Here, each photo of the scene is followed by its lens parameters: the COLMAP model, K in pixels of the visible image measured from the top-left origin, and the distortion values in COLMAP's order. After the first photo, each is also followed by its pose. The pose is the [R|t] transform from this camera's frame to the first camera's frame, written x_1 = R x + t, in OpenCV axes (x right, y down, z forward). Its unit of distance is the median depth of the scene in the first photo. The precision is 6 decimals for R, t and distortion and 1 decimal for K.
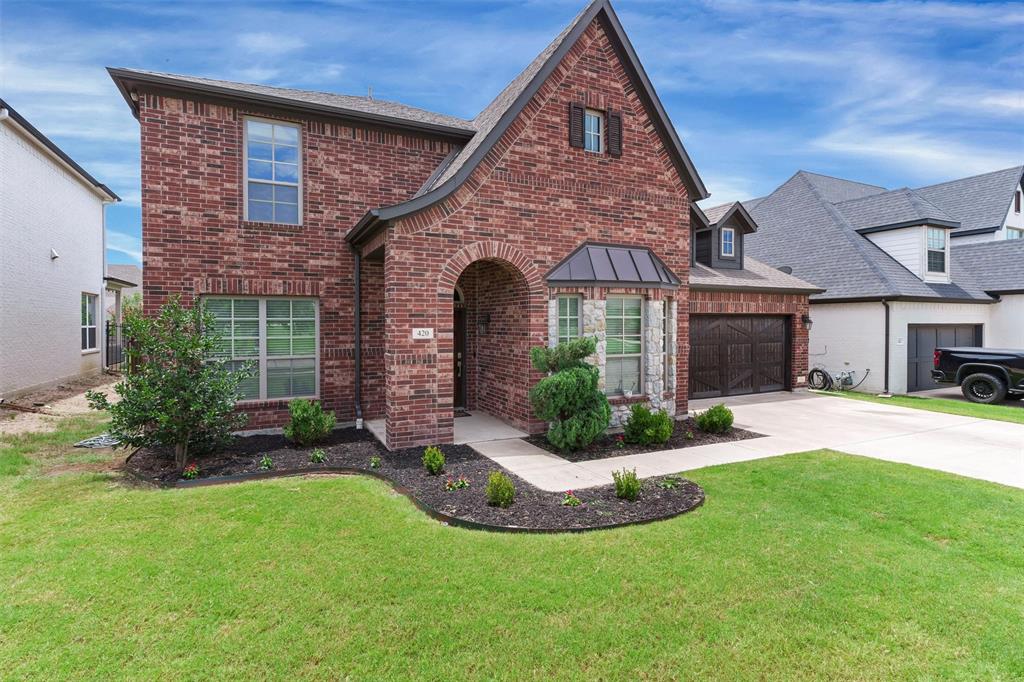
lens RADIAL K [[494.5, 0, 523.2], [0, 494.5, 323.5], [0, 0, 1]] dist [-0.000978, 0.000115]
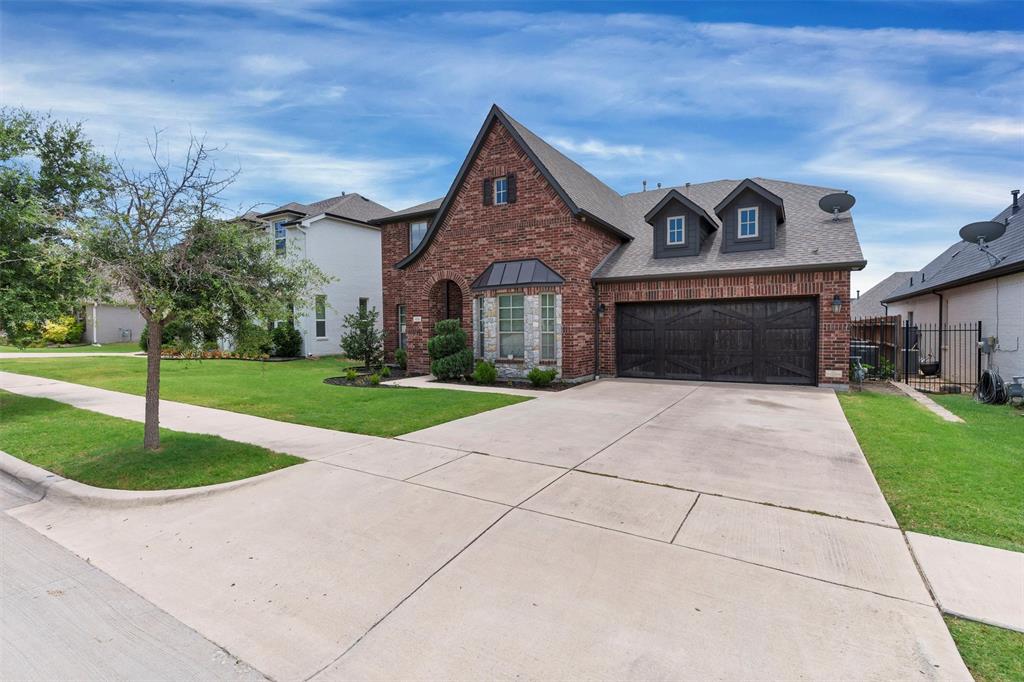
lens RADIAL K [[494.5, 0, 509.4], [0, 494.5, 334.8], [0, 0, 1]] dist [-0.000978, 0.000115]
pose [[0.542725, 0.008055, -0.839872, 1.528537], [0.008510, 0.999850, 0.015088, 0.050000], [0.839867, -0.015336, 0.542575, 0.161761]]
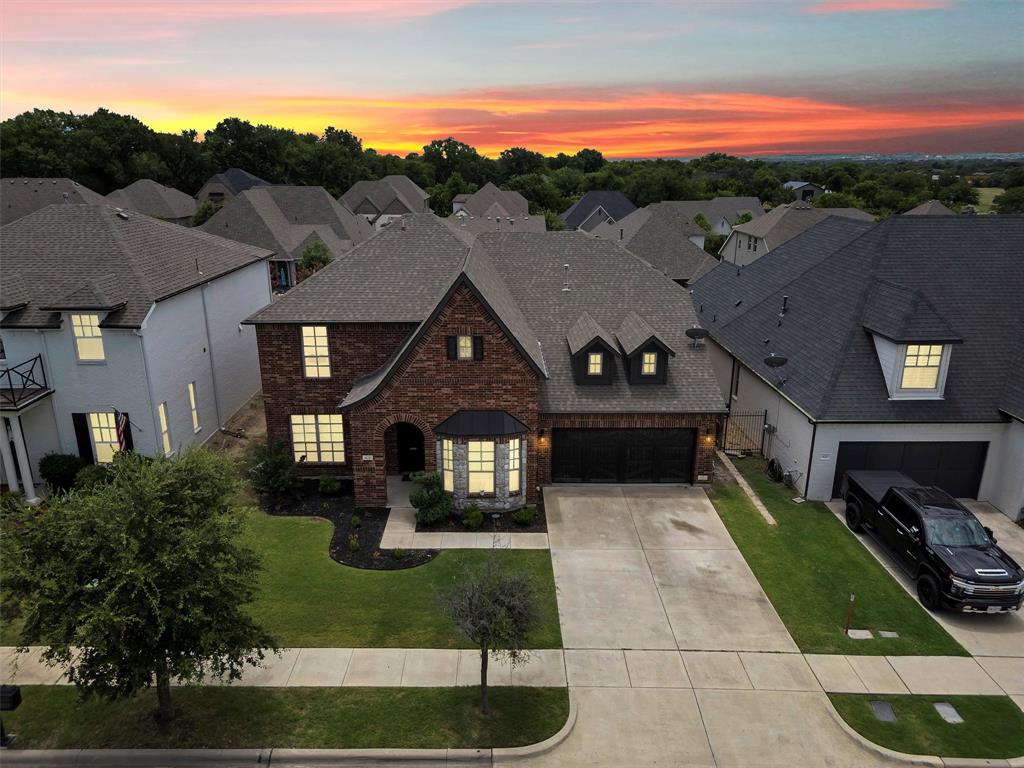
lens RADIAL K [[728.9, 0, 520.7], [0, 728.9, 373.7], [0, 0, 1]] dist [0.078871, -0.002268]
pose [[0.903279, 0.122147, -0.411300, 1.392298], [-0.004194, 0.961087, 0.276213, -1.018591], [0.429034, -0.247772, 0.868642, -1.147006]]
